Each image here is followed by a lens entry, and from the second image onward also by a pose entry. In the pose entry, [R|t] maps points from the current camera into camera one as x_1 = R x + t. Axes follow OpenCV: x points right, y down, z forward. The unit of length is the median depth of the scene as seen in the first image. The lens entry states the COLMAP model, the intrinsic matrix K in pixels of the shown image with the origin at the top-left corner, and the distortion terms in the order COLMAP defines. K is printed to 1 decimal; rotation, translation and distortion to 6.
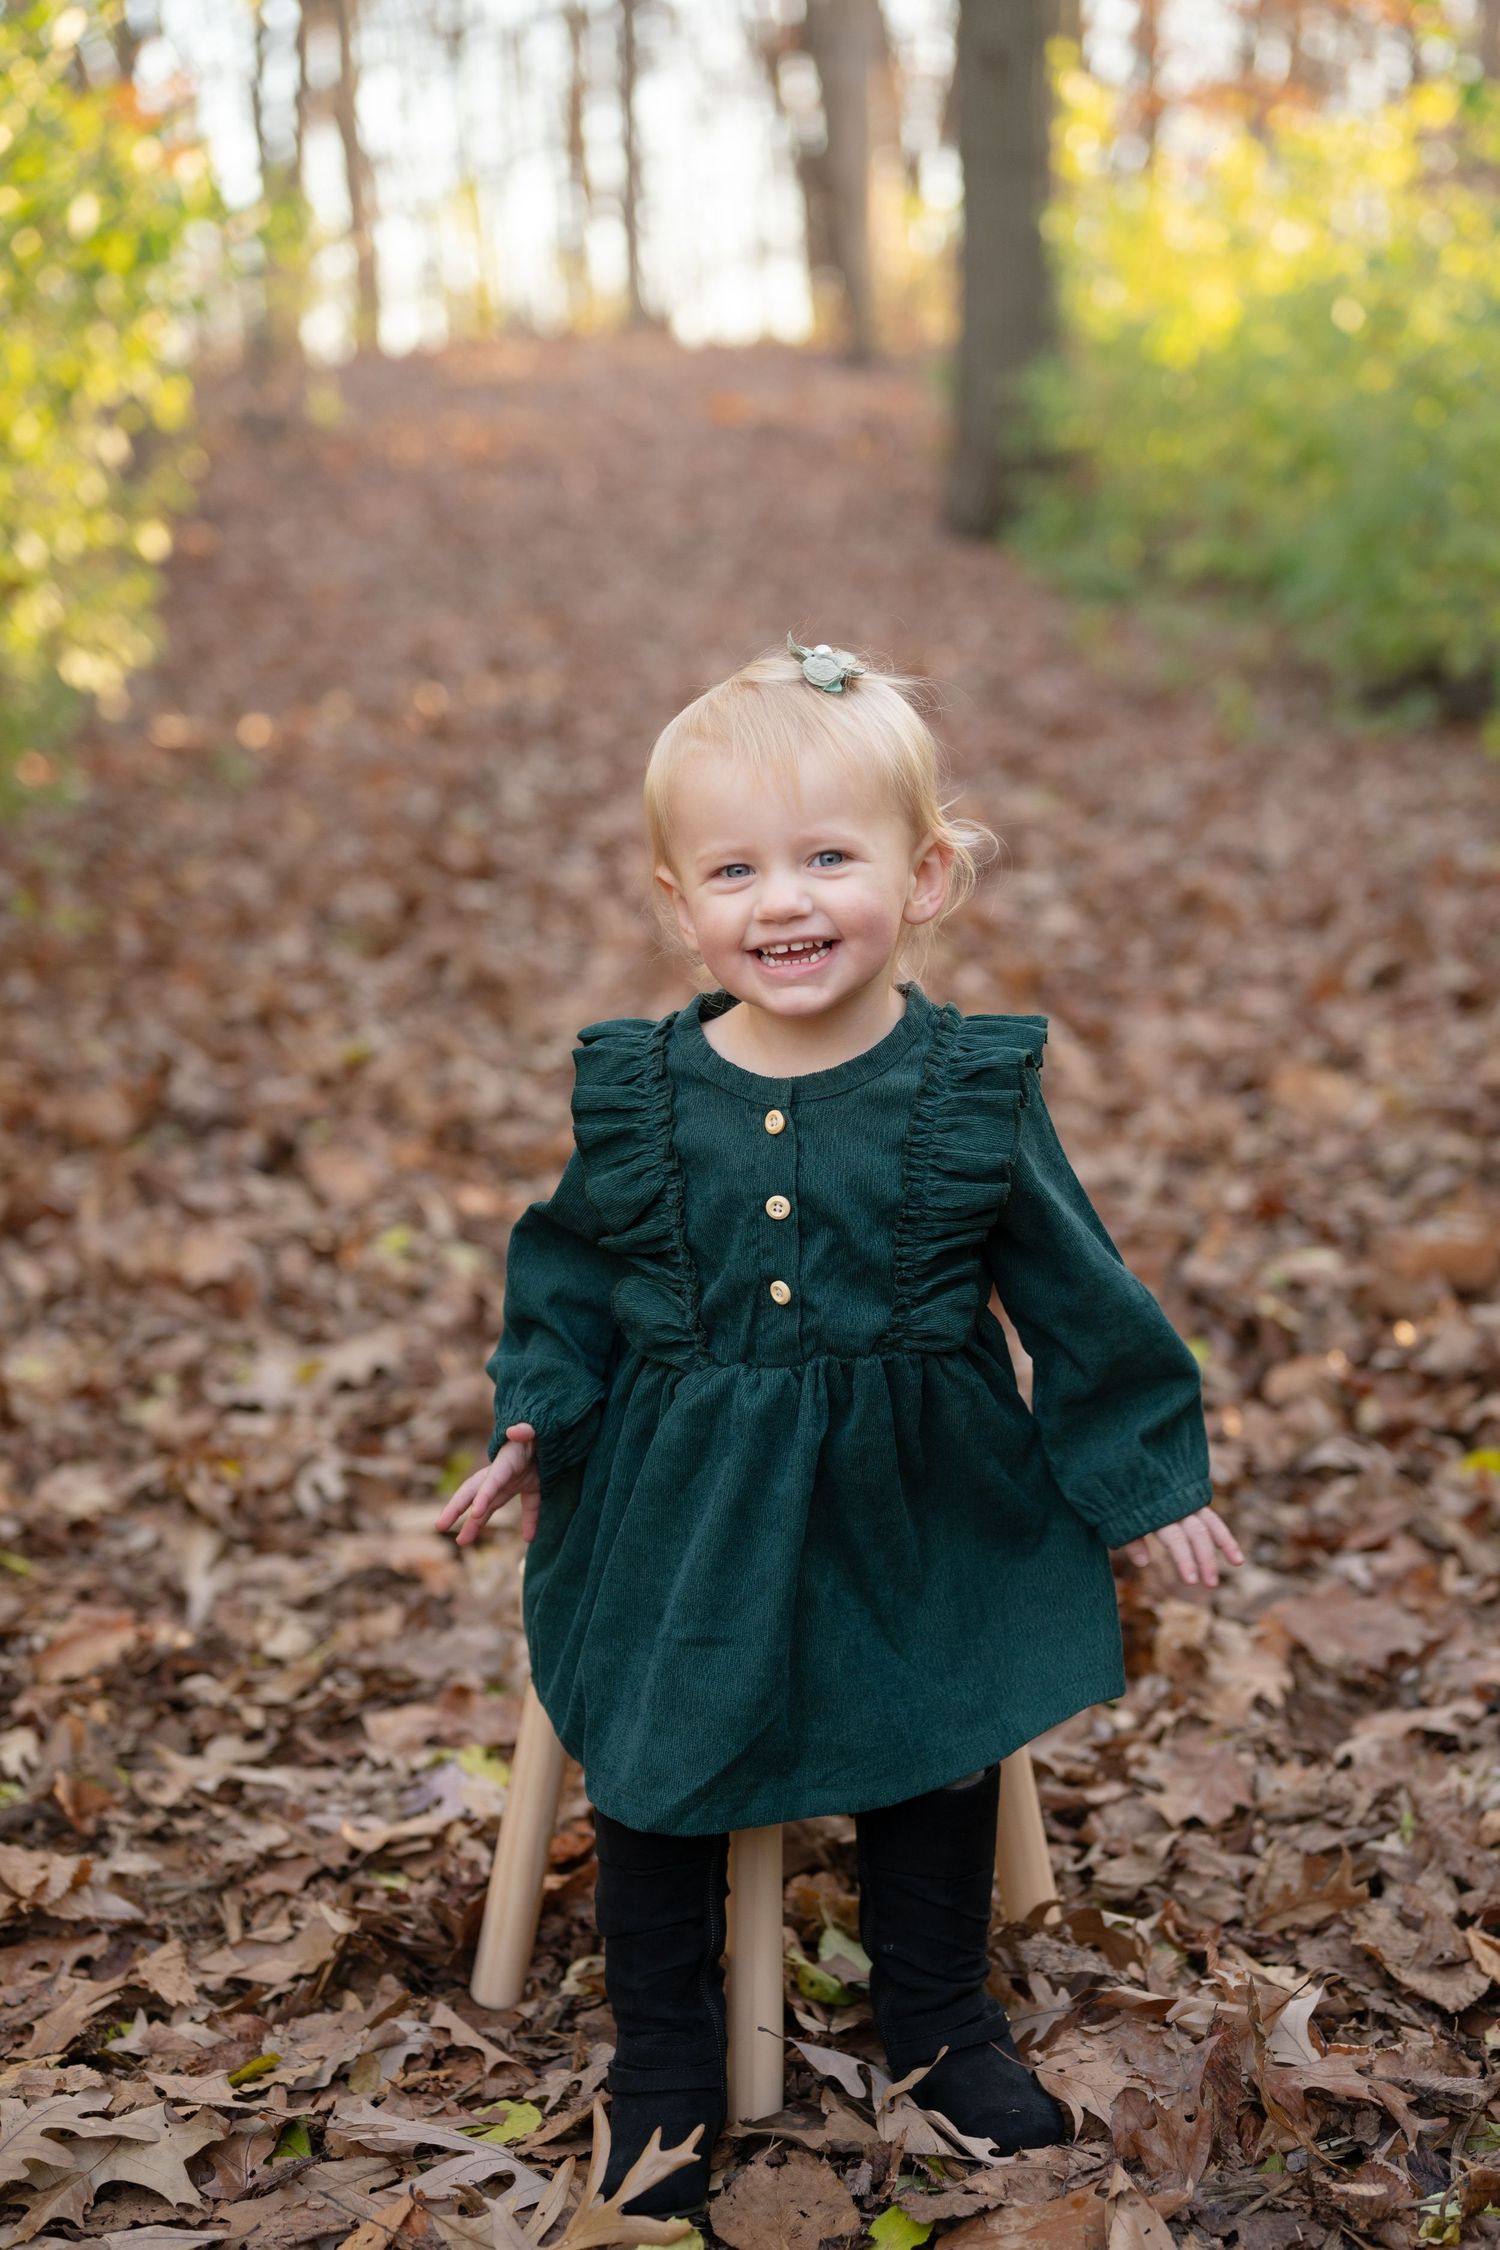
lens RADIAL K [[3616.2, 0, 760.7], [0, 3616.2, 1214.0], [0, 0, 1]] dist [-0.011888, -0.137208]
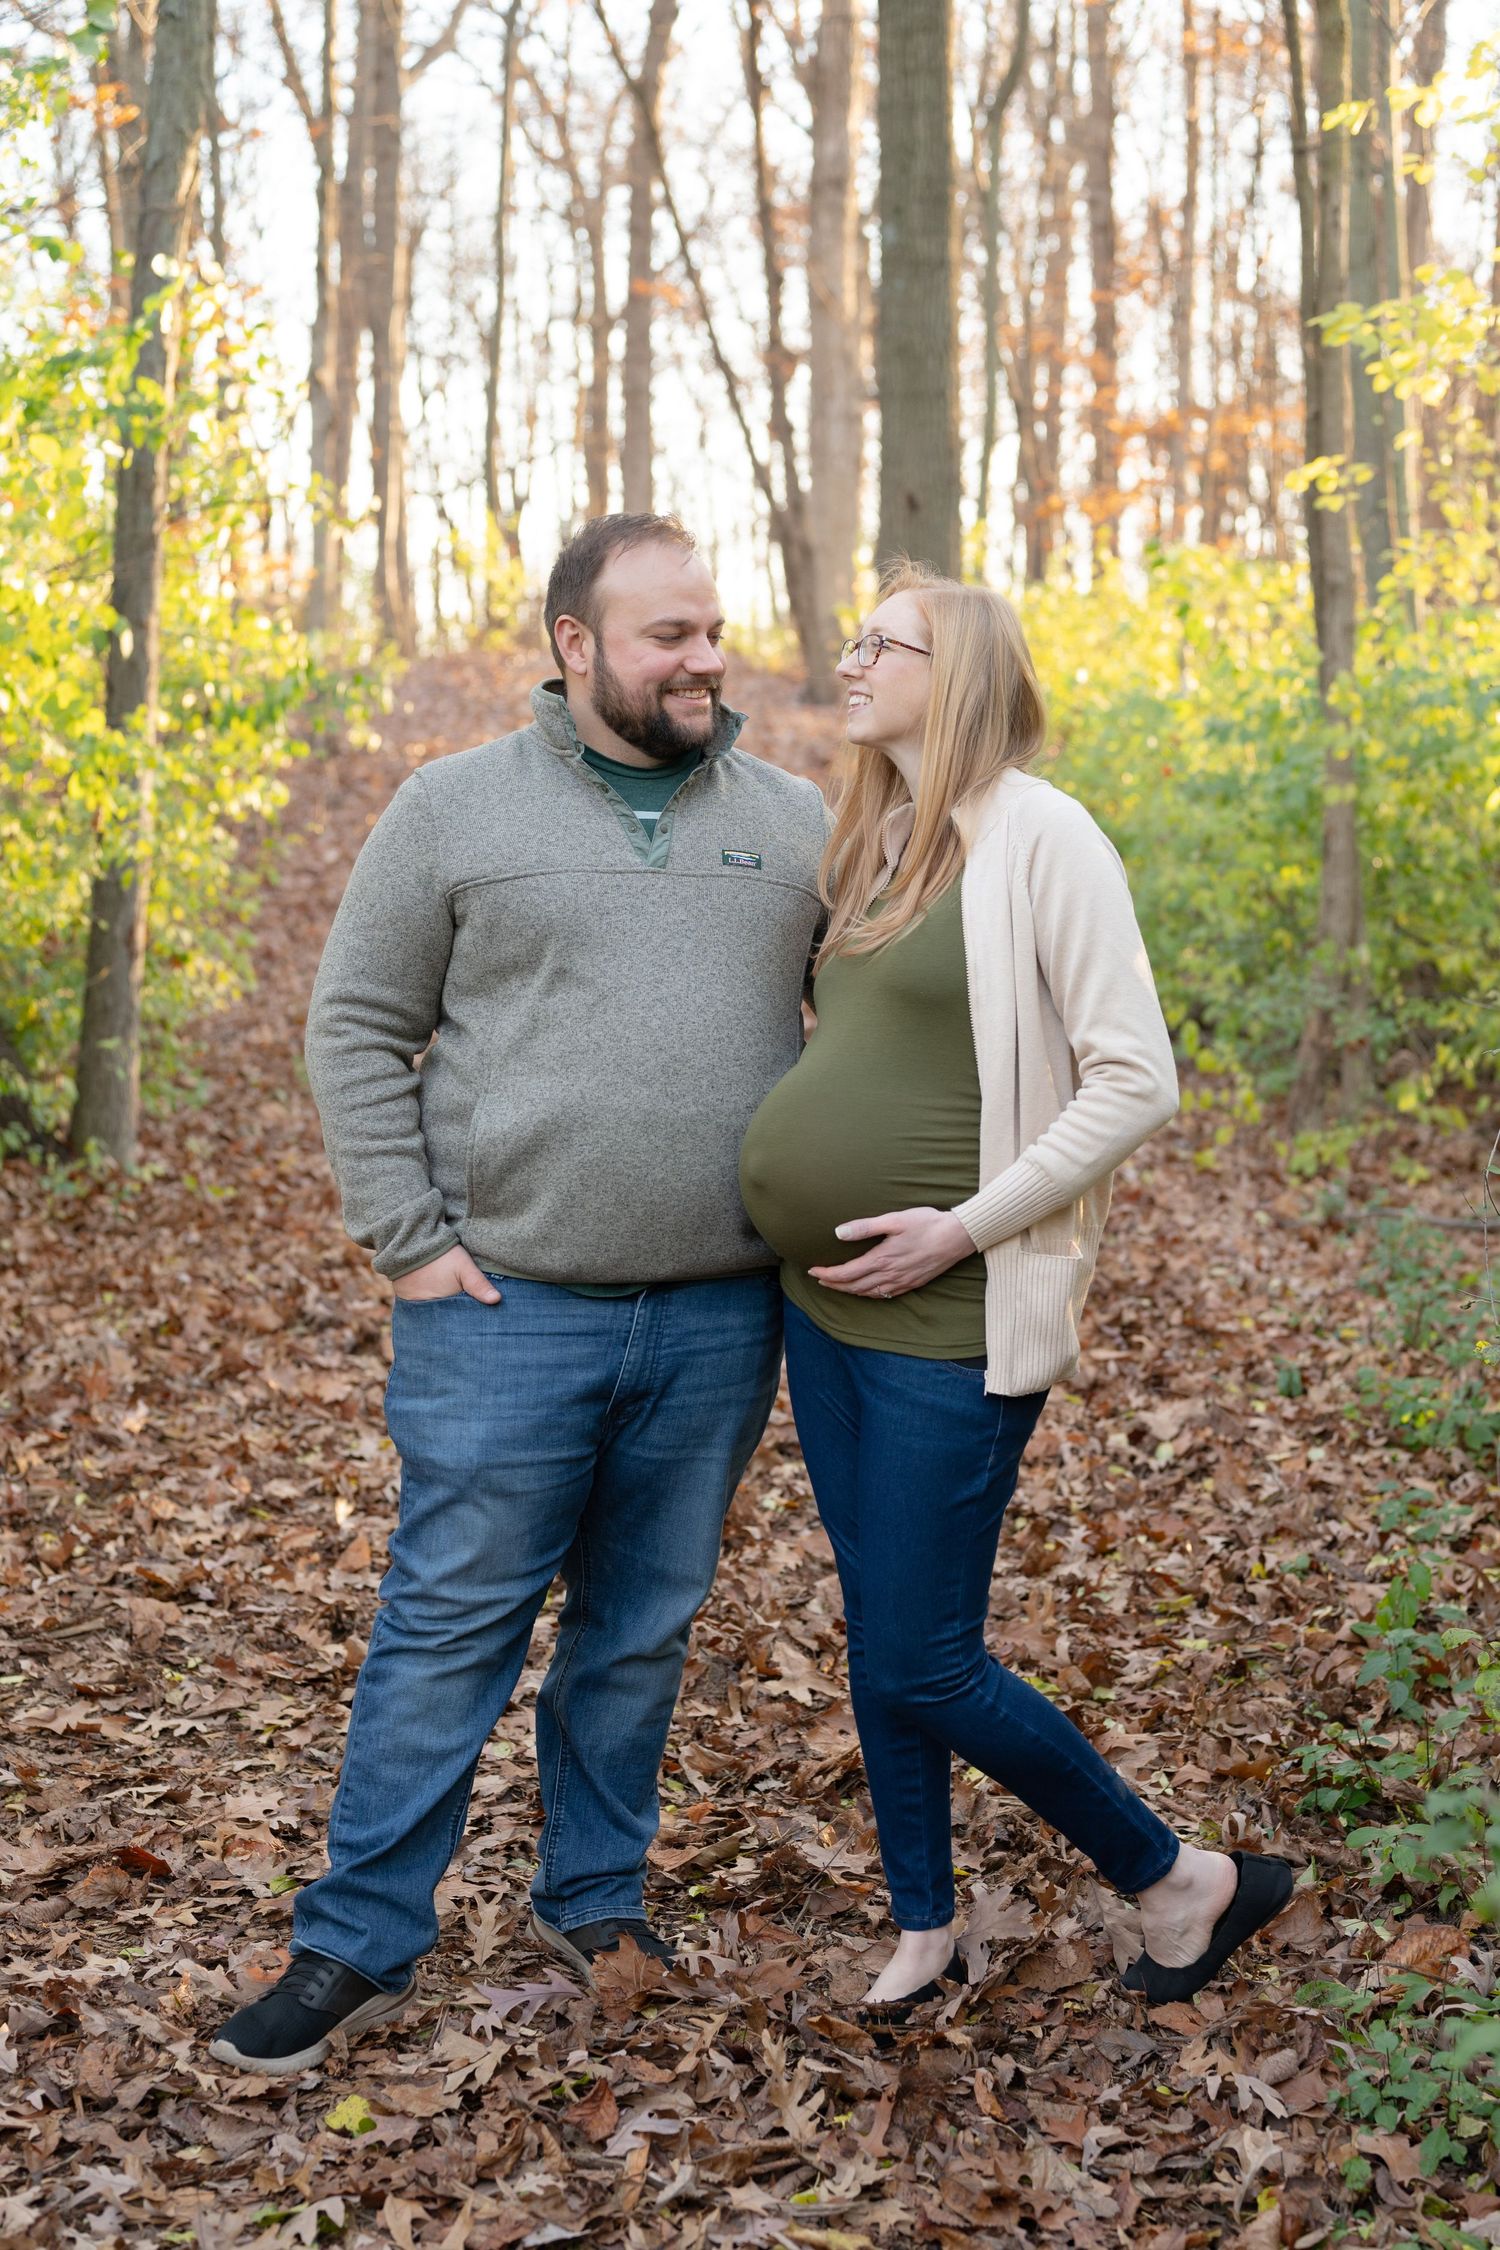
lens RADIAL K [[3997.5, 0, 893.0], [0, 3997.5, 1120.5], [0, 0, 1]] dist [0.025977, -0.097293]
pose [[0.999163, 0.031181, 0.026472, 0.094813], [-0.028828, 0.995961, -0.085035, 0.045909], [-0.029017, 0.084200, 0.996026, -1.272944]]
